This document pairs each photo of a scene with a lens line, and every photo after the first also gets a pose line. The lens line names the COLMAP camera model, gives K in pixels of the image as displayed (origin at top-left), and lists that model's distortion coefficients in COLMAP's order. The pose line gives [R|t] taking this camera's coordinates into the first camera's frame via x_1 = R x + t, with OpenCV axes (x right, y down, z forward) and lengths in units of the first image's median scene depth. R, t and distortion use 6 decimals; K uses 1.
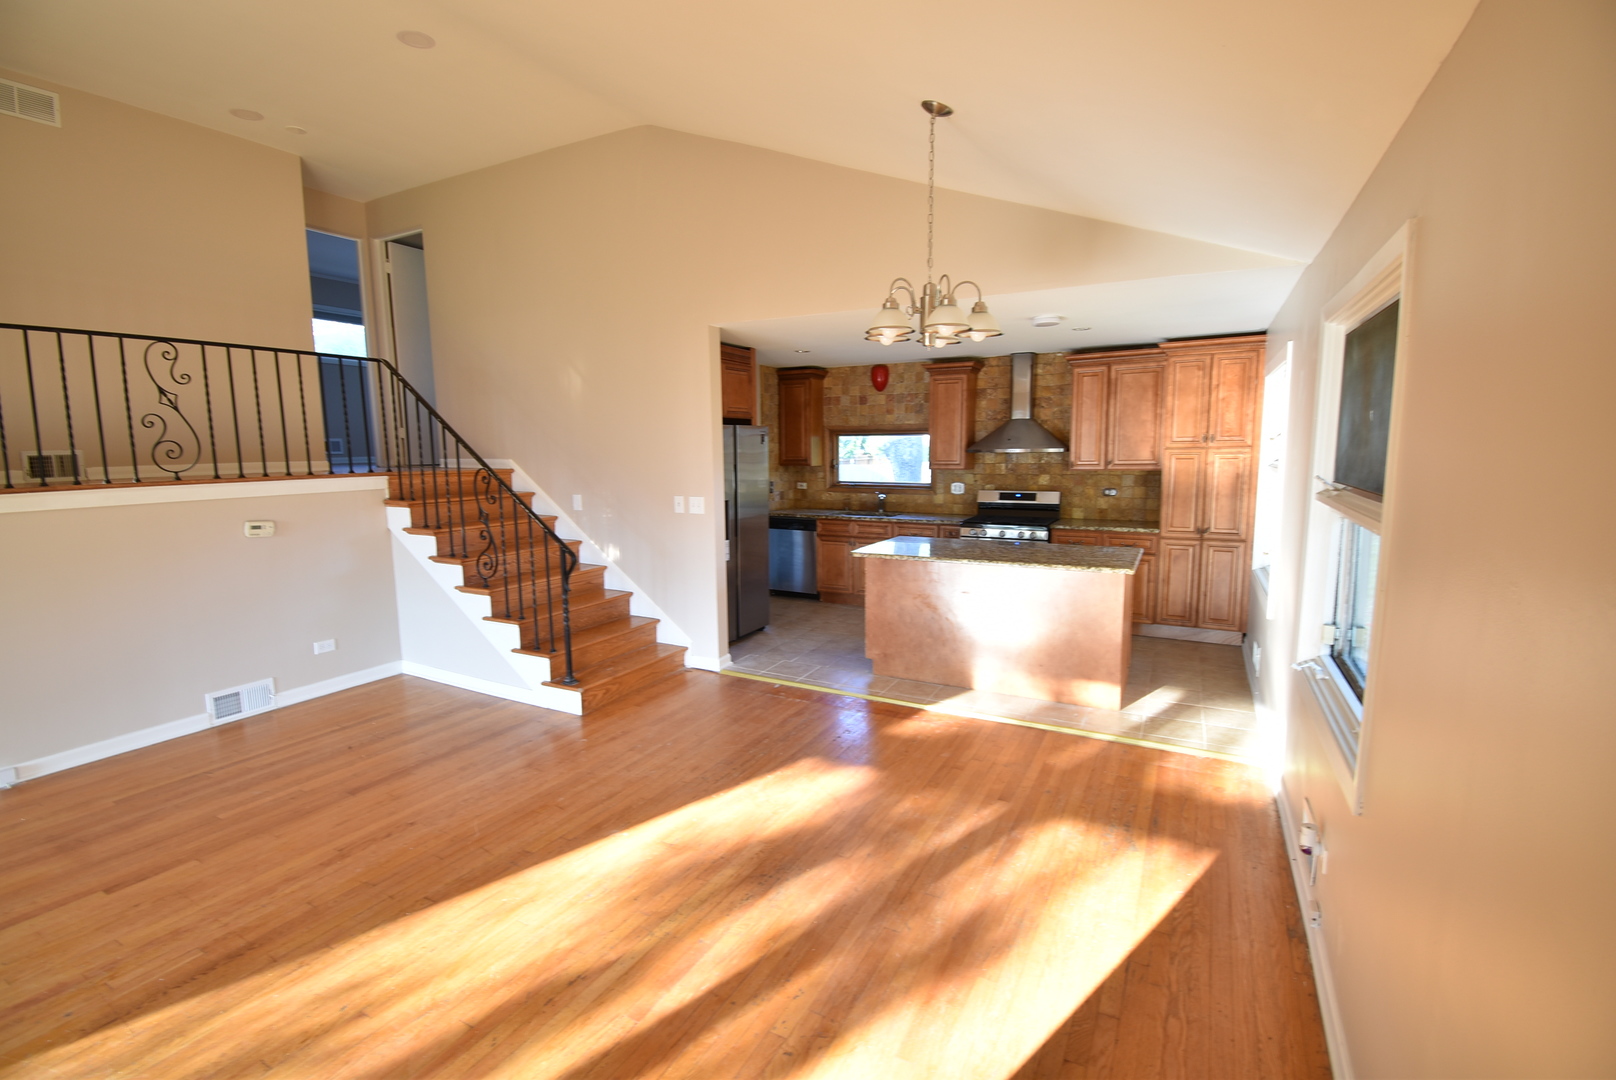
lens RADIAL K [[714.3, 0, 810.9], [0, 714.3, 539.6], [0, 0, 1]] dist [0.022378, -0.022573]
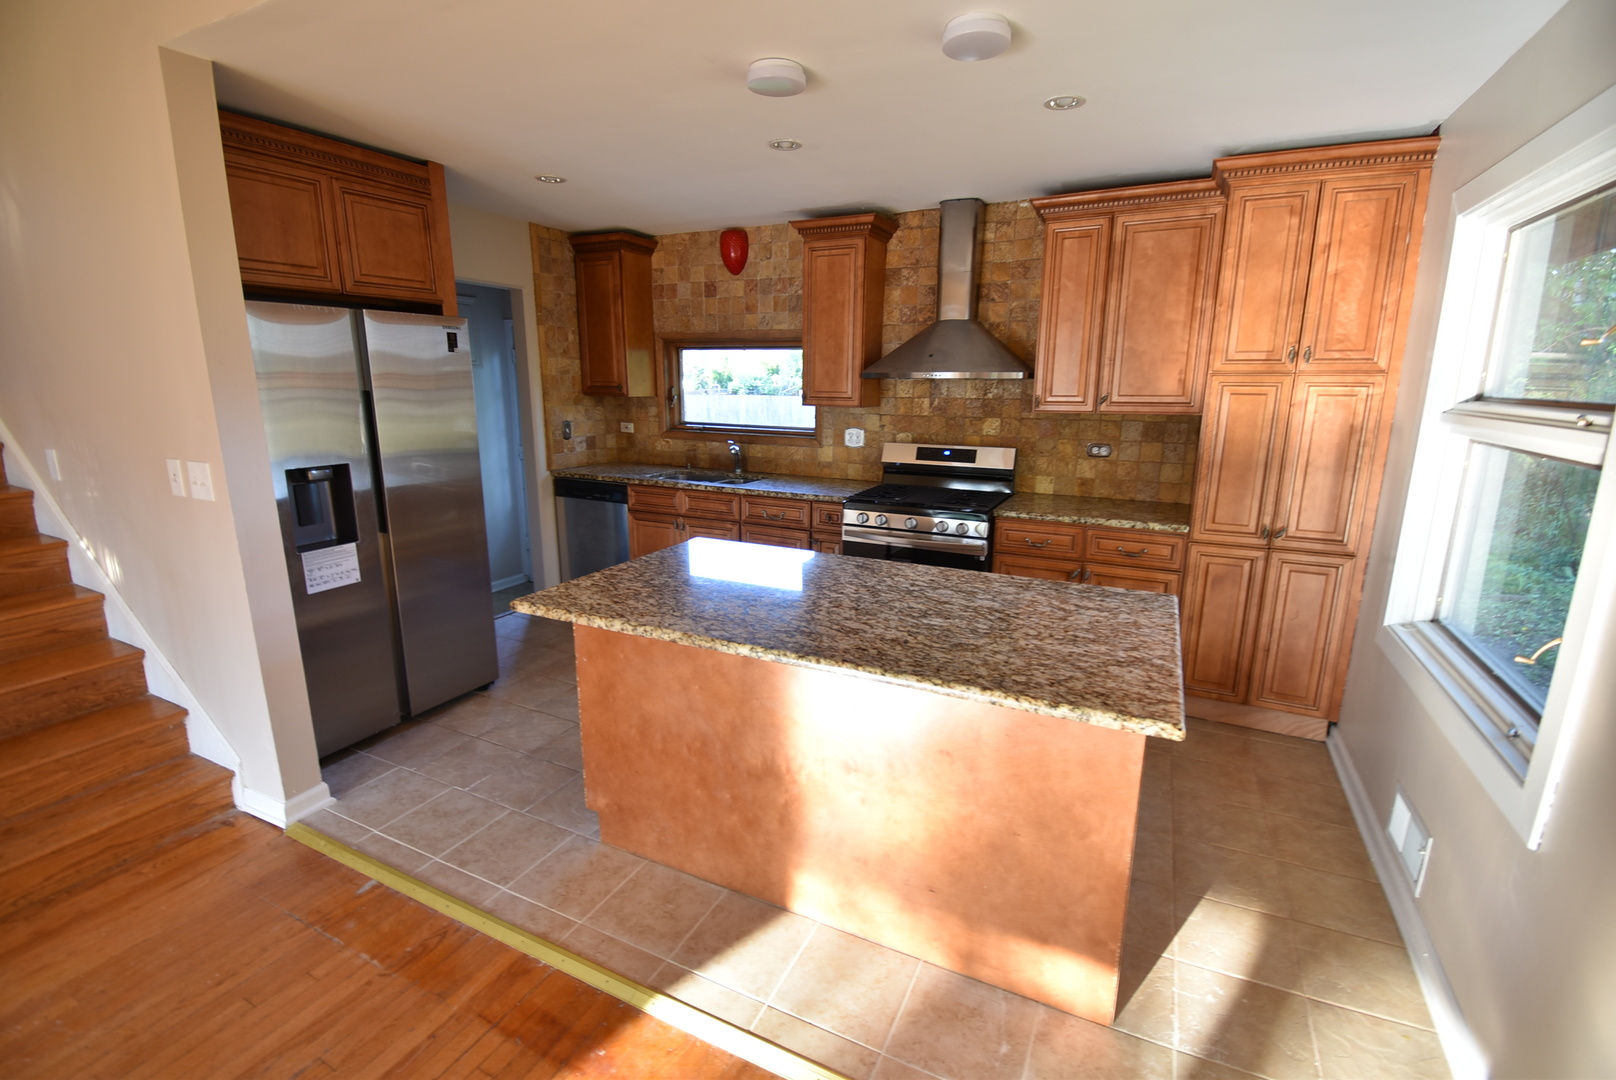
lens RADIAL K [[714.3, 0, 810.9], [0, 714.3, 539.6], [0, 0, 1]] dist [0.022378, -0.022573]
pose [[0.999398, 0.009193, 0.033451, 0.170625], [-0.012306, 0.995487, 0.094094, -0.048164], [-0.032435, -0.094449, 0.995001, 0.439389]]
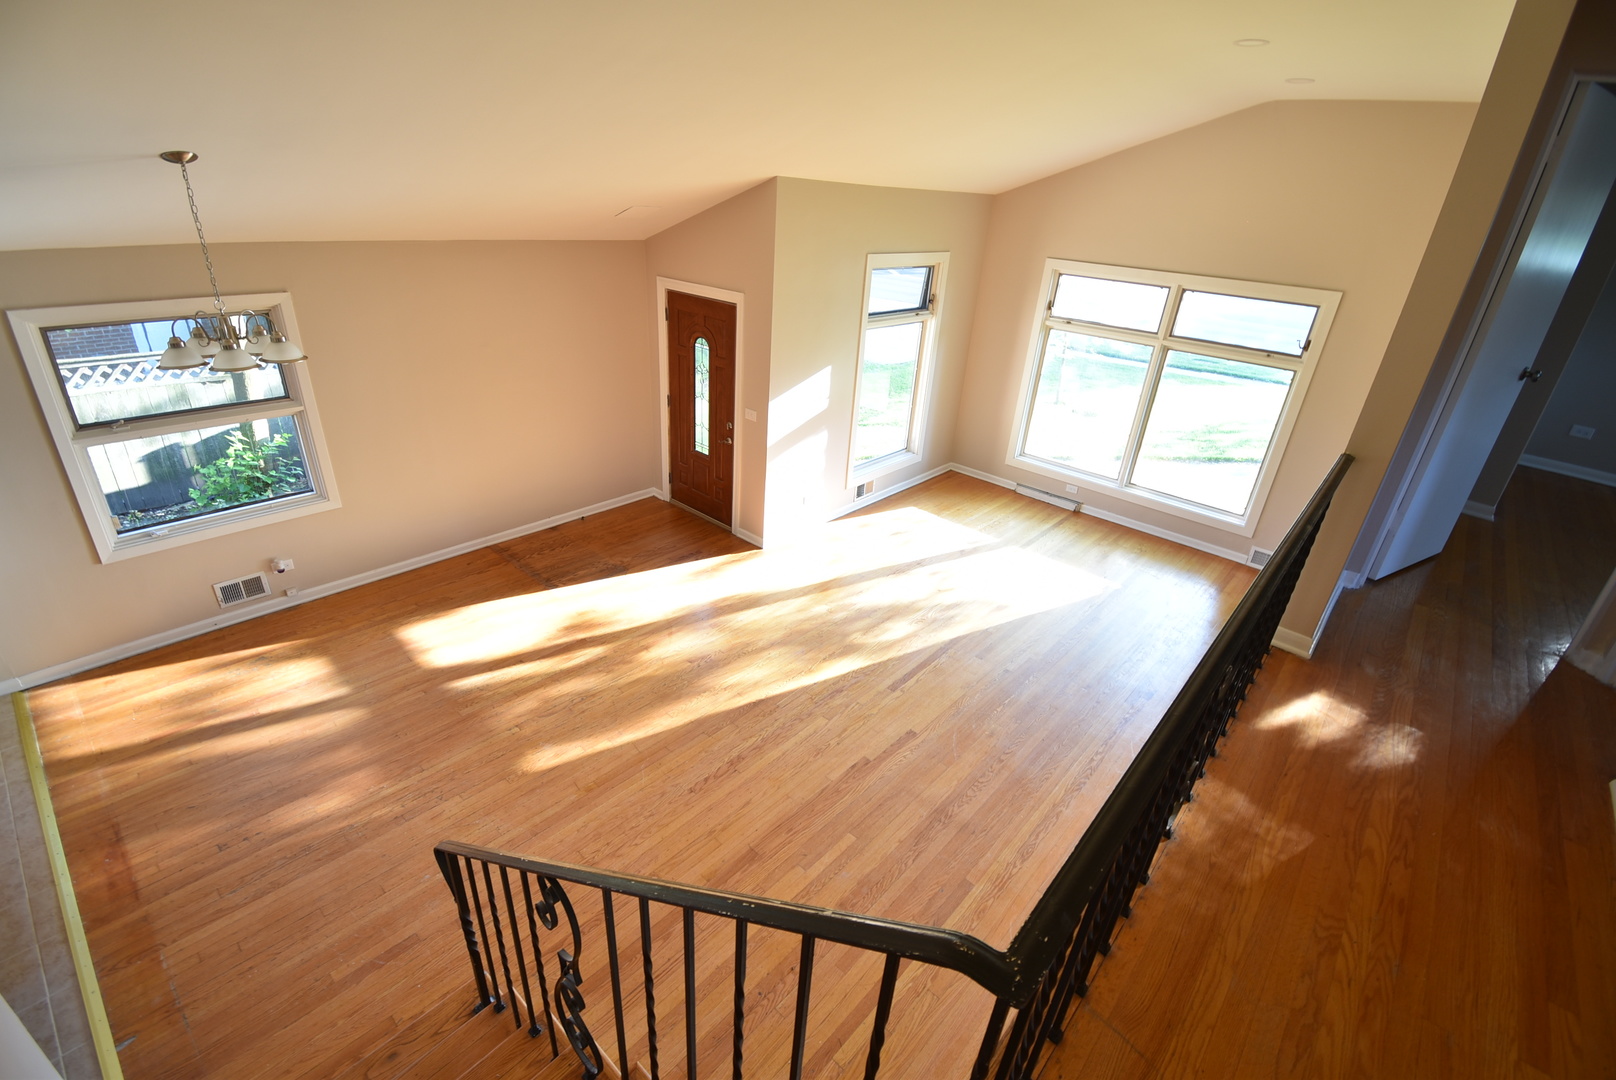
lens RADIAL K [[714.3, 0, 810.9], [0, 714.3, 539.6], [0, 0, 1]] dist [0.022378, -0.022573]
pose [[-0.971291, -0.145942, 0.187868, -0.488256], [-0.018943, 0.834654, 0.550449, -0.338513], [-0.237138, 0.531087, -0.813457, 0.912719]]
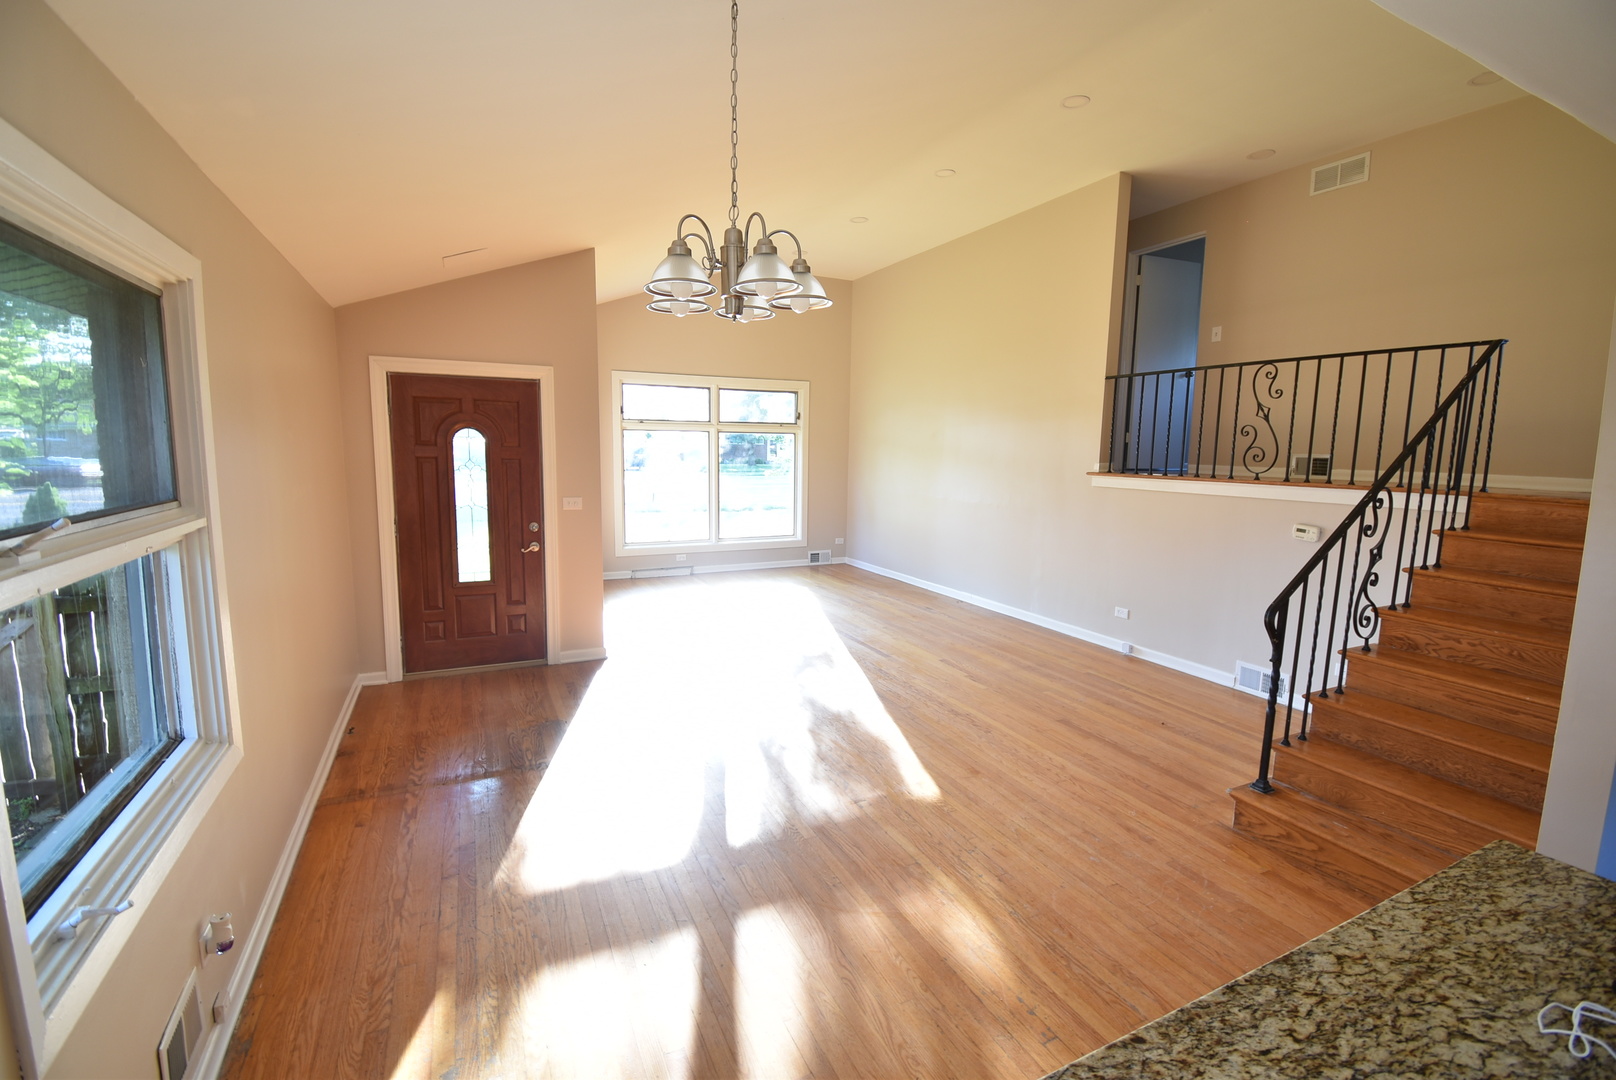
lens RADIAL K [[714.3, 0, 810.9], [0, 714.3, 539.6], [0, 0, 1]] dist [0.022378, -0.022573]
pose [[-0.578574, 0.107955, -0.808454, 0.358191], [-0.119703, 0.969230, 0.215090, -0.105659], [0.806798, 0.221220, -0.547849, 0.736467]]
